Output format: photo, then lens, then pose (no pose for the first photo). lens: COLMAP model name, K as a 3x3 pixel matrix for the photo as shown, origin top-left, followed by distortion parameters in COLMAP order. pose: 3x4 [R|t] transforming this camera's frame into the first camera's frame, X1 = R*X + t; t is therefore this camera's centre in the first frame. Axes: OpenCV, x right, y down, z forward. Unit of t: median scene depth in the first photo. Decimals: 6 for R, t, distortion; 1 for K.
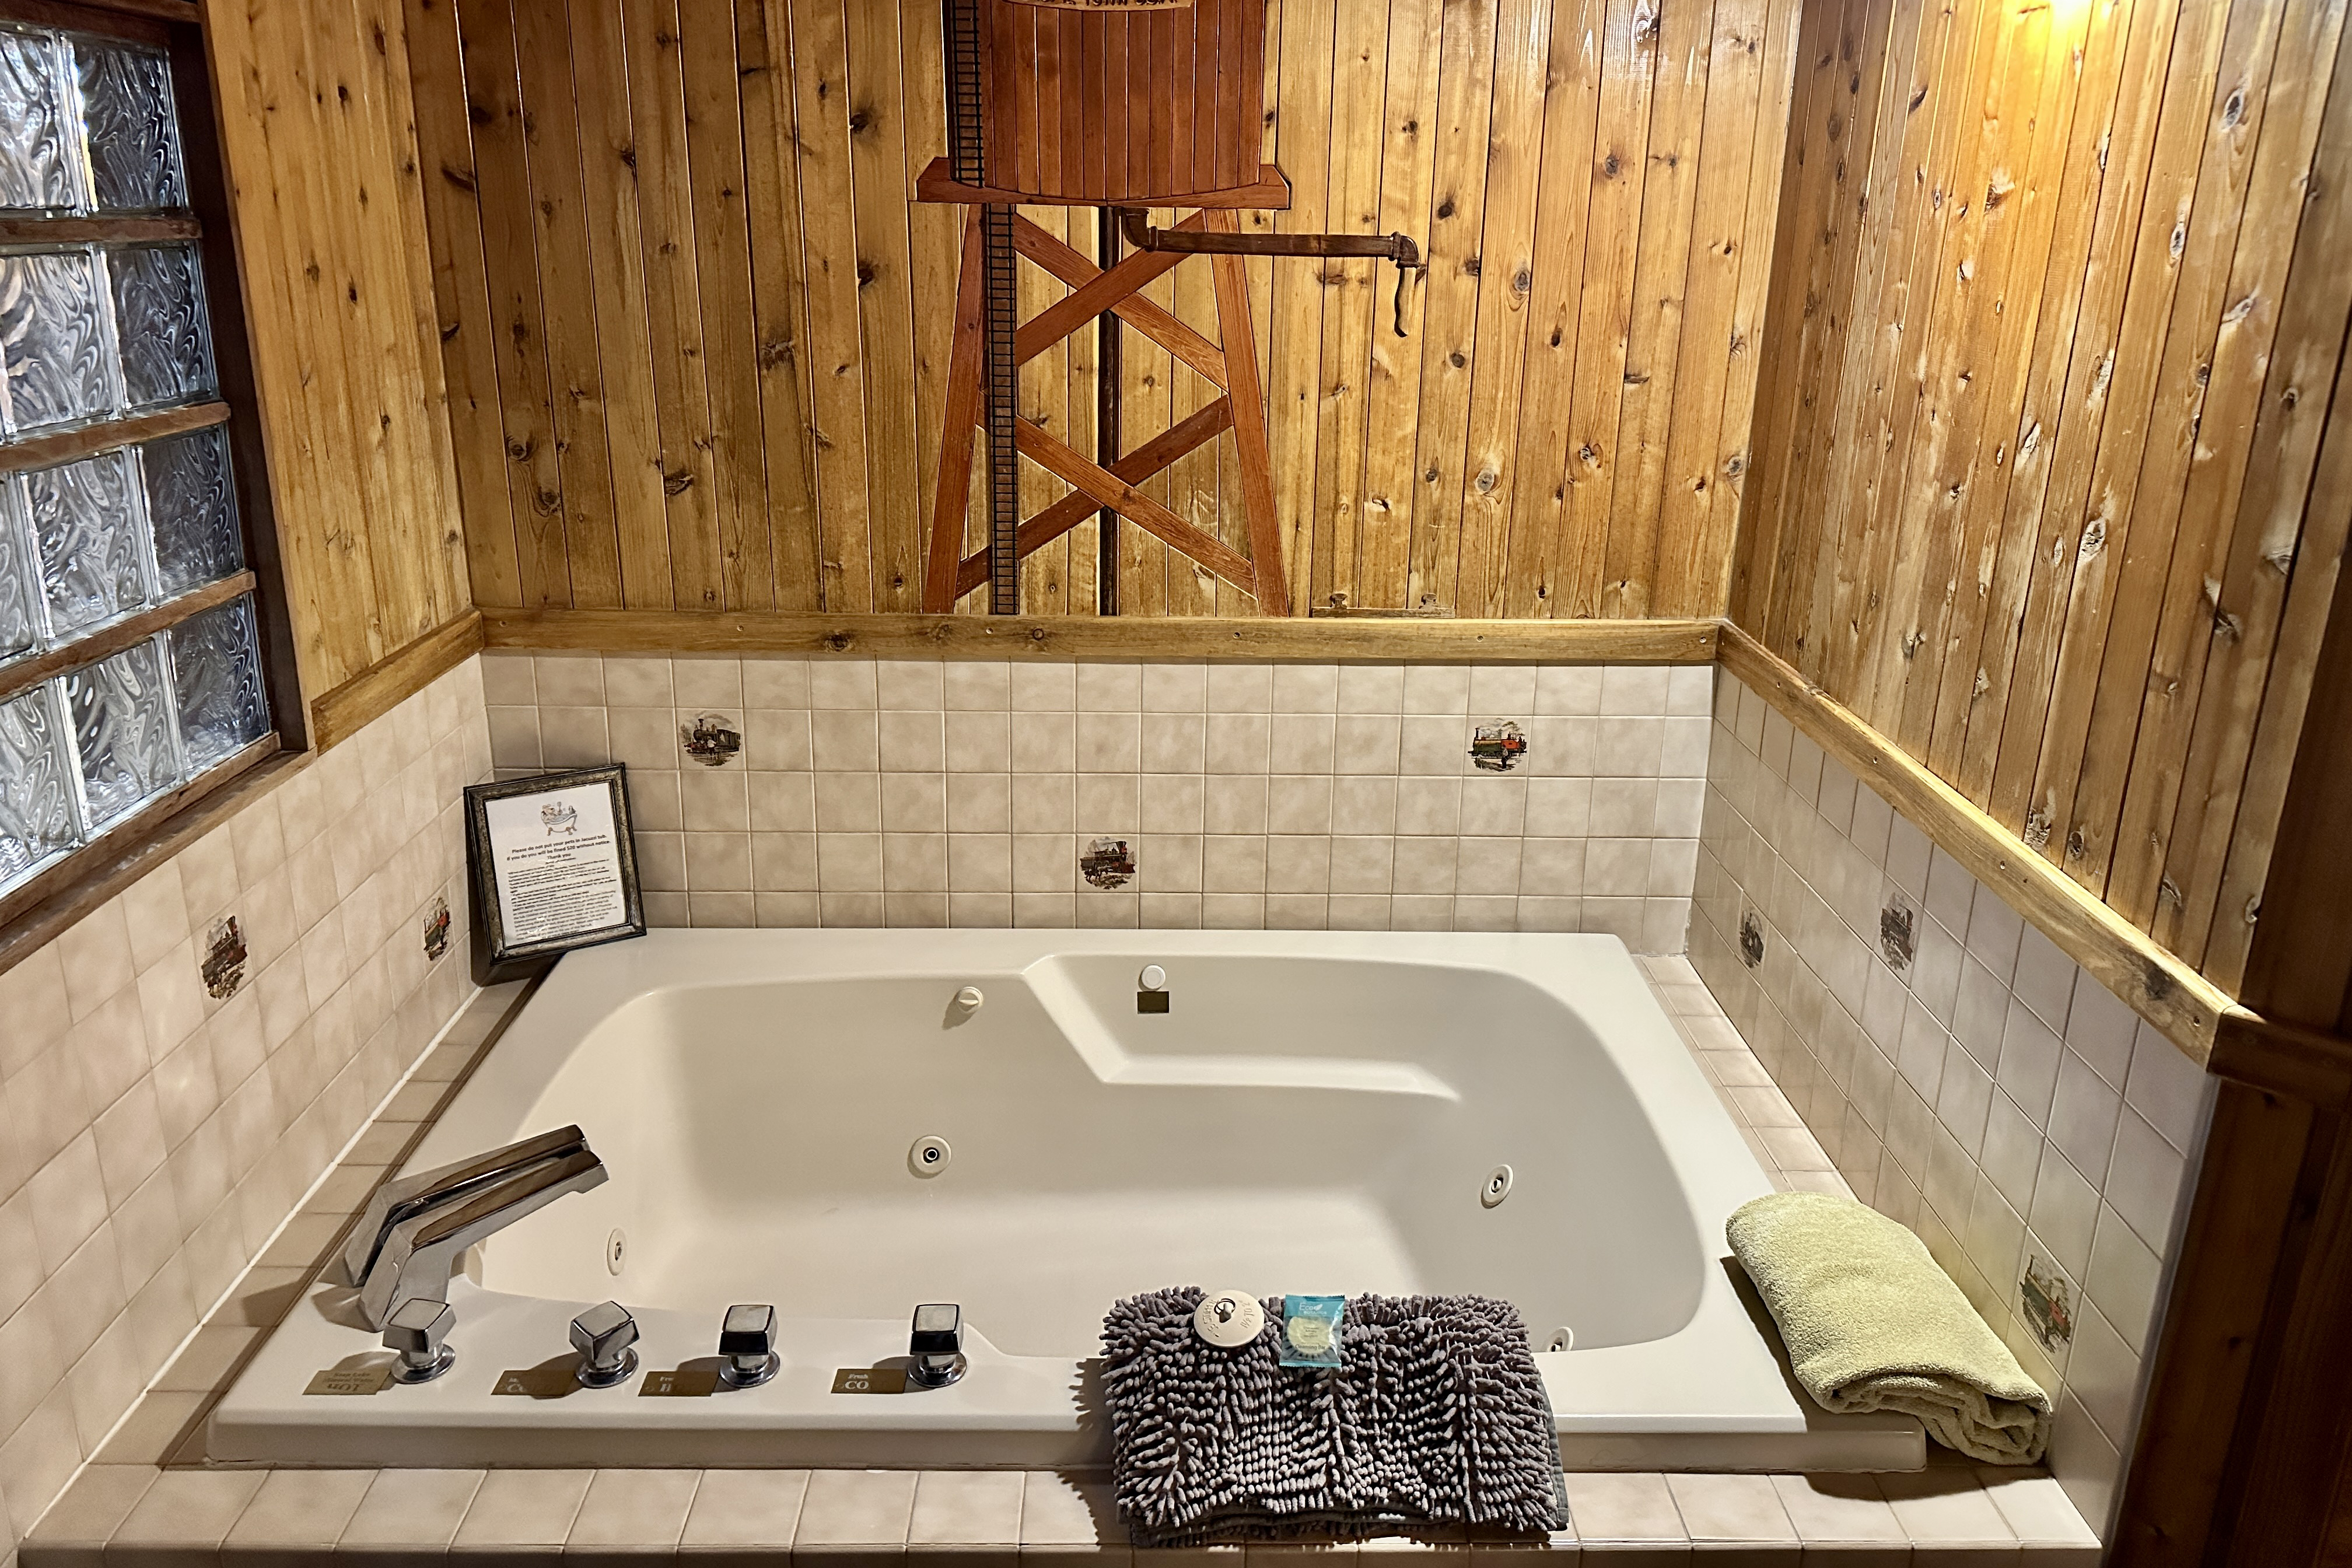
lens RADIAL K [[1648.5, 0, 1178.5], [0, 1648.5, 701.8], [0, 0, 1]] dist [0.053612, -0.052340]
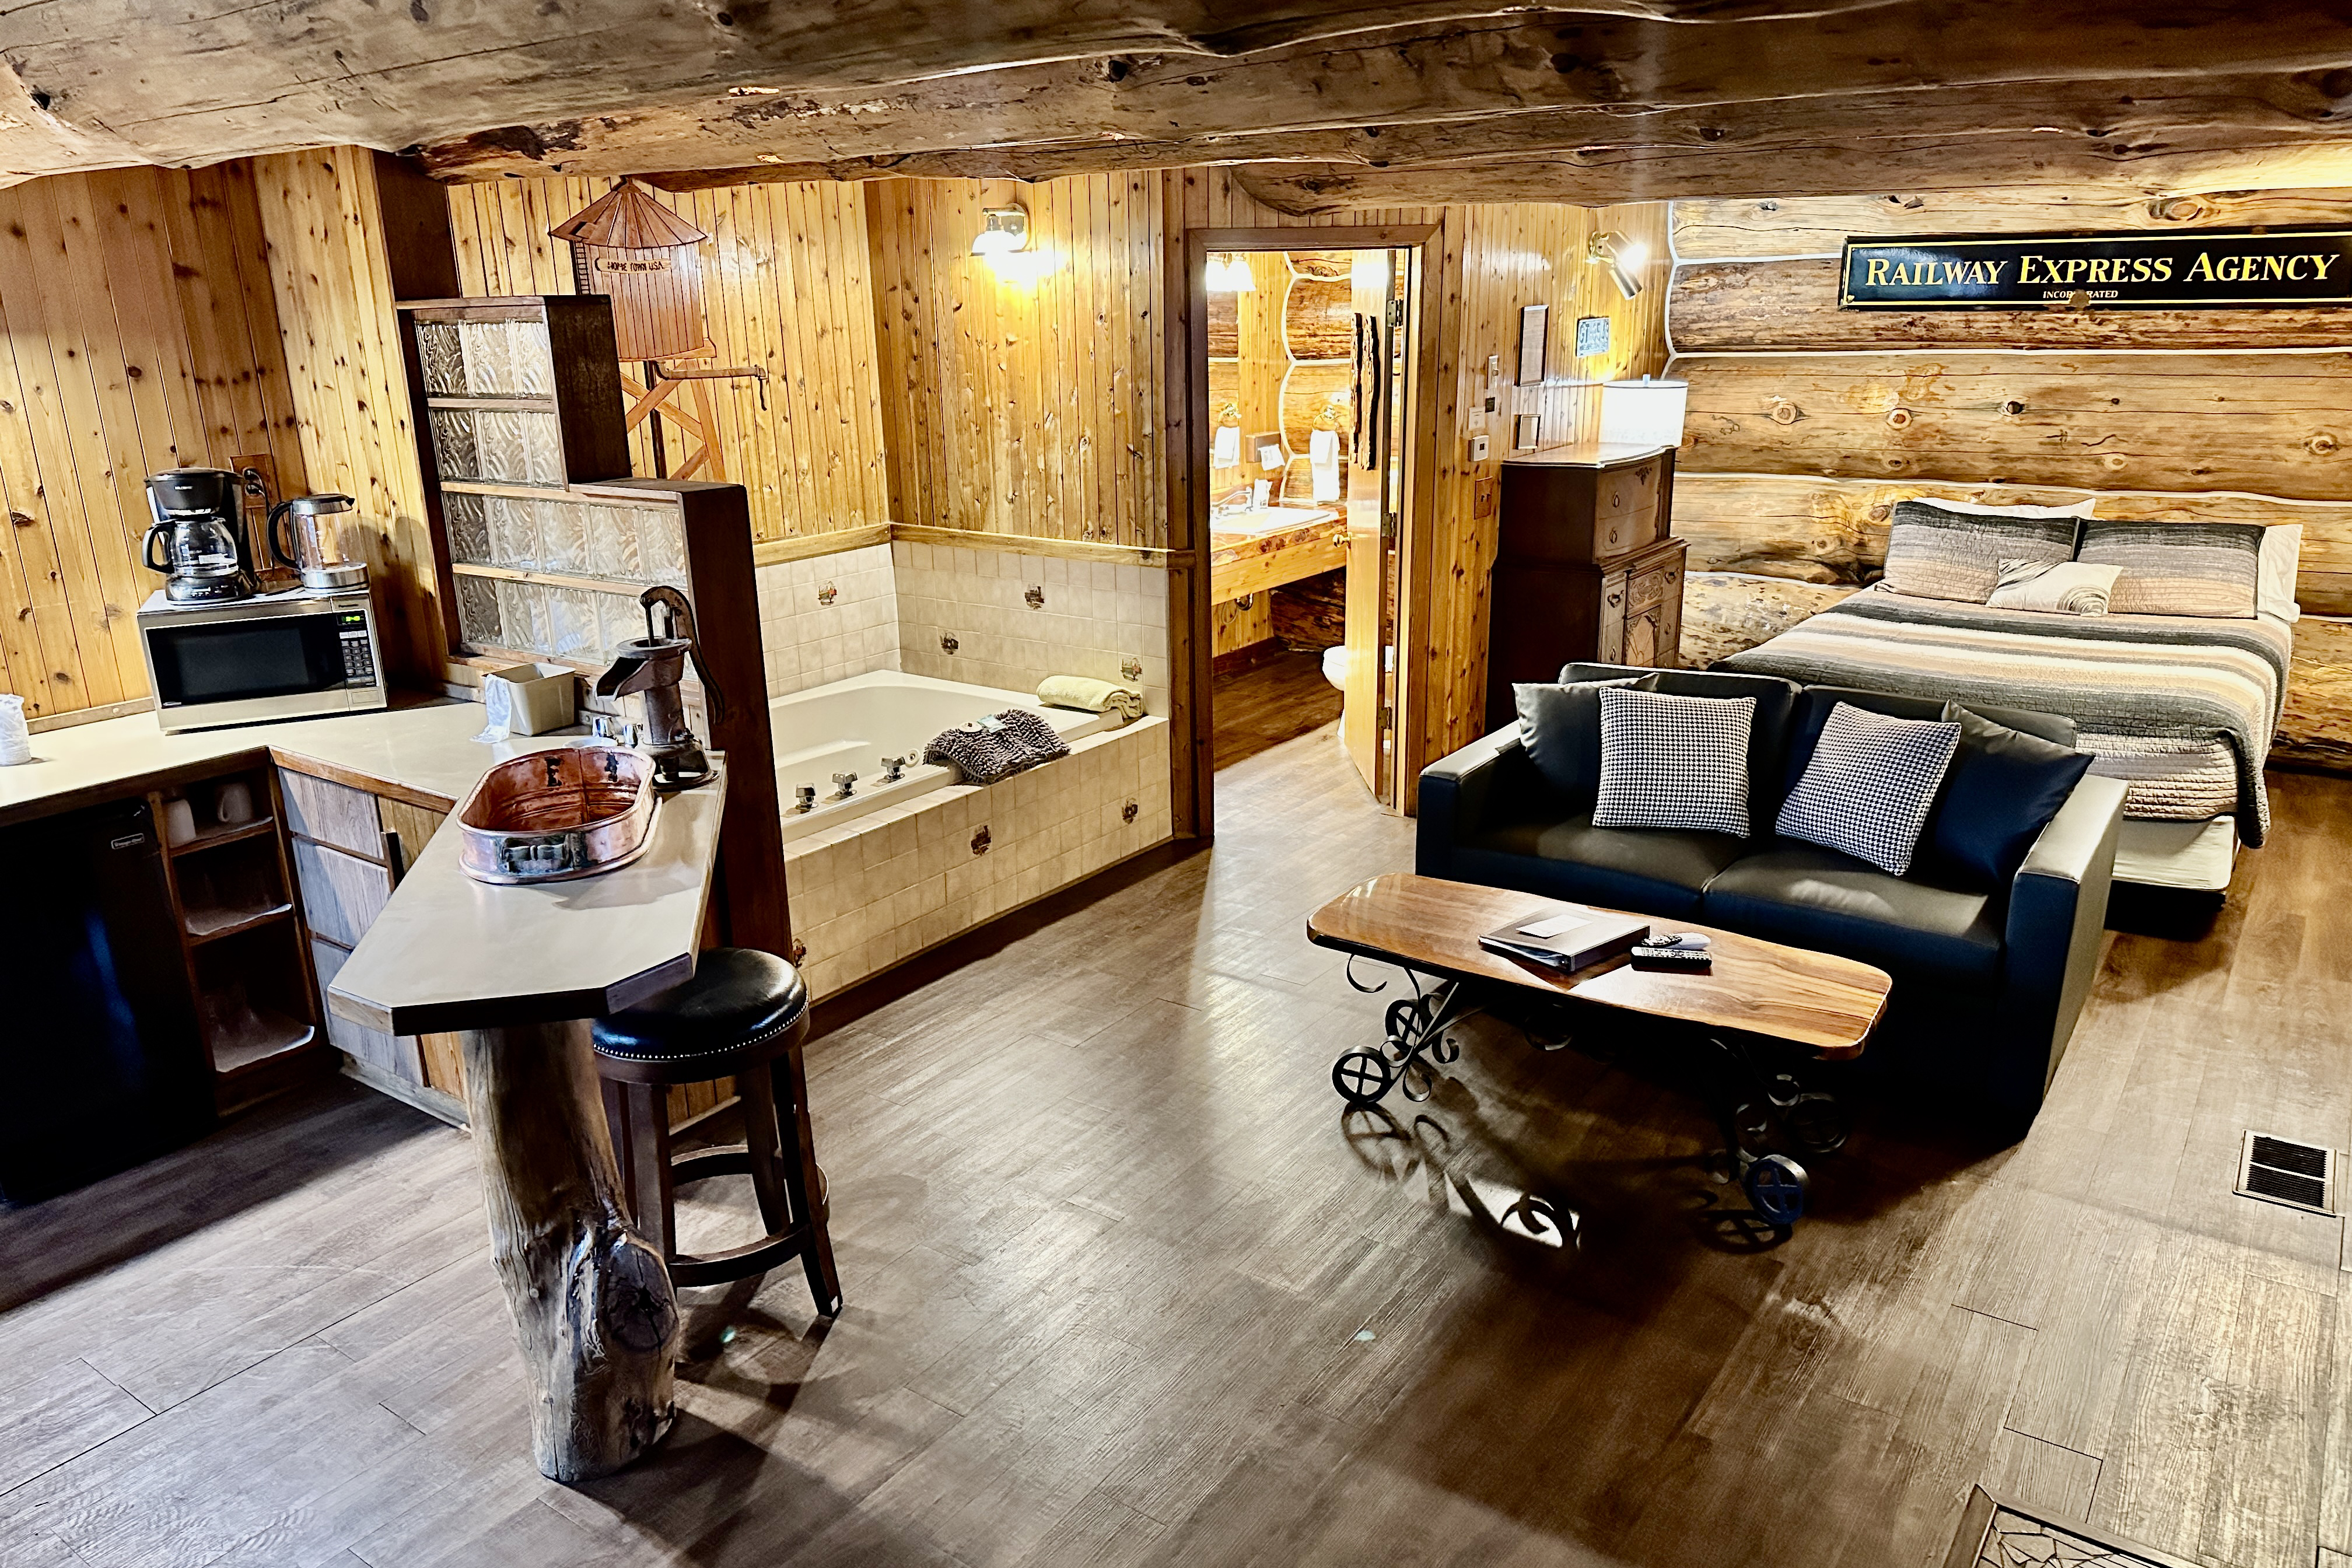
lens RADIAL K [[1648.5, 0, 1184.2], [0, 1648.5, 790.7], [0, 0, 1]] dist [0.053612, -0.052340]
pose [[0.597591, -0.261037, 0.758119, -1.355531], [0.264793, 0.956722, 0.120696, 0.149090], [-0.756815, 0.128618, 0.640849, -0.797480]]
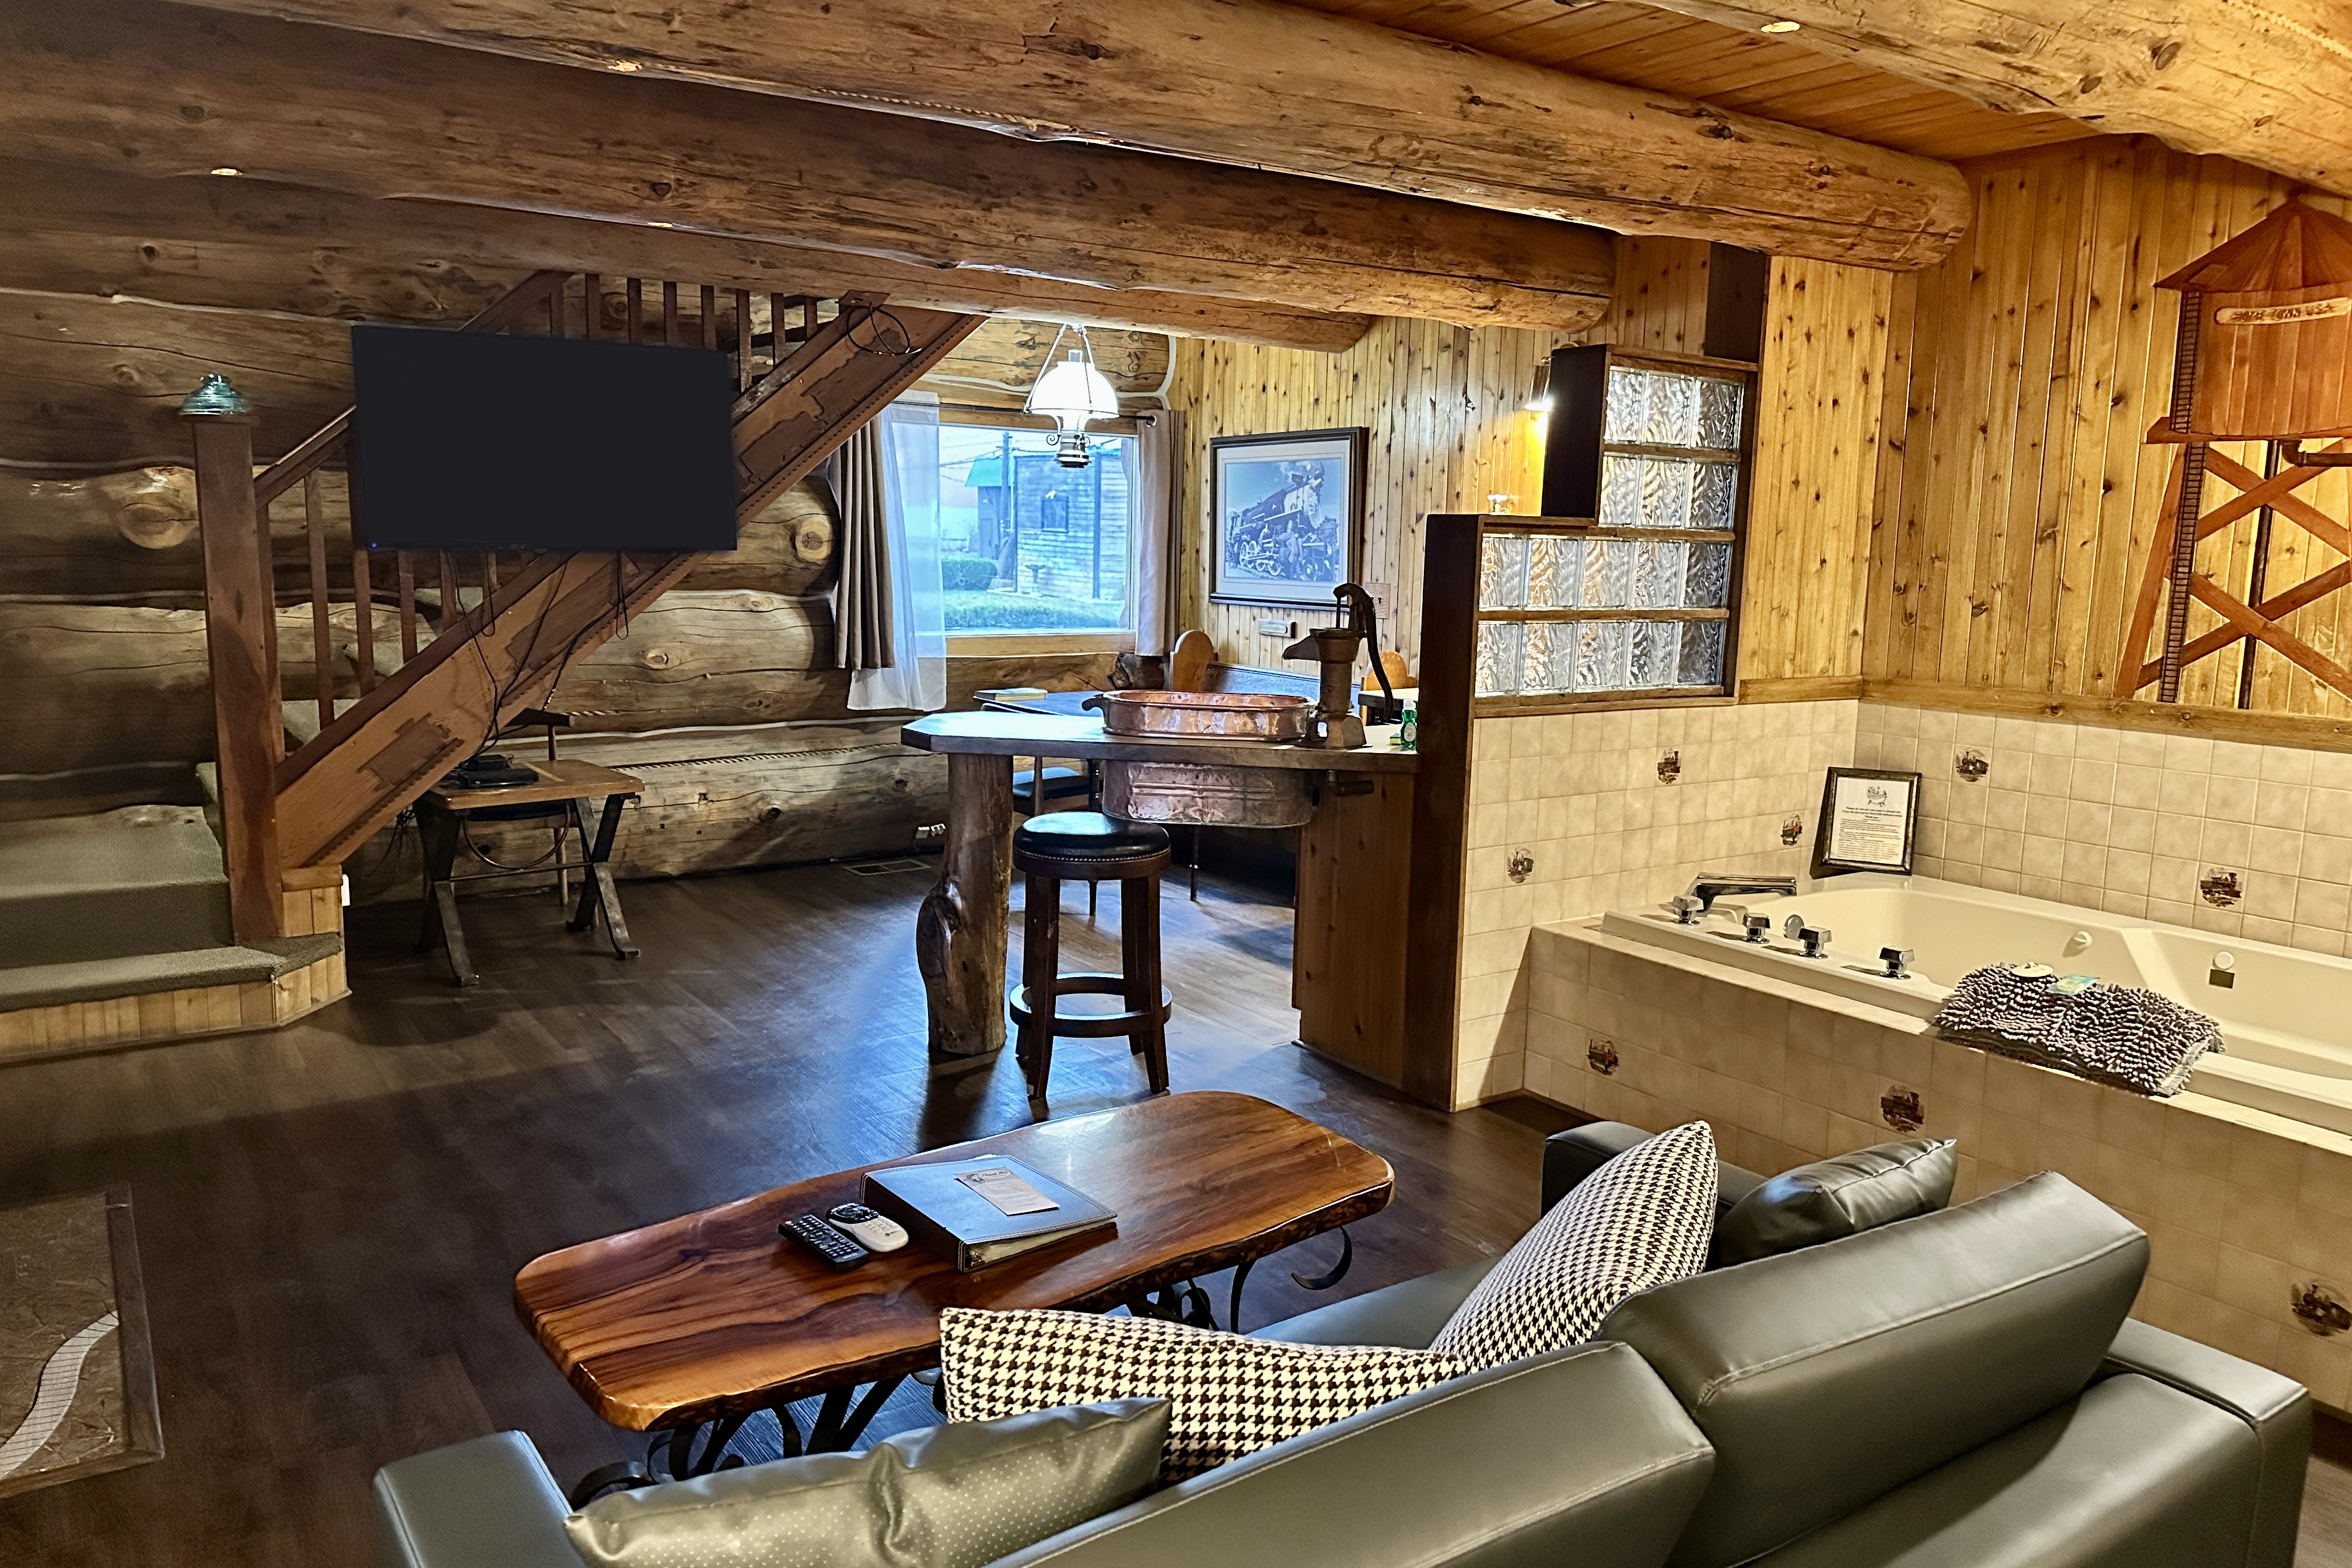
lens RADIAL K [[1648.5, 0, 1183.6], [0, 1648.5, 770.0], [0, 0, 1]] dist [0.053612, -0.052340]
pose [[0.547372, 0.115066, -0.828941, 0.720478], [-0.265049, 0.963350, -0.041296, 0.328981], [0.793809, 0.242314, 0.557809, -0.601835]]
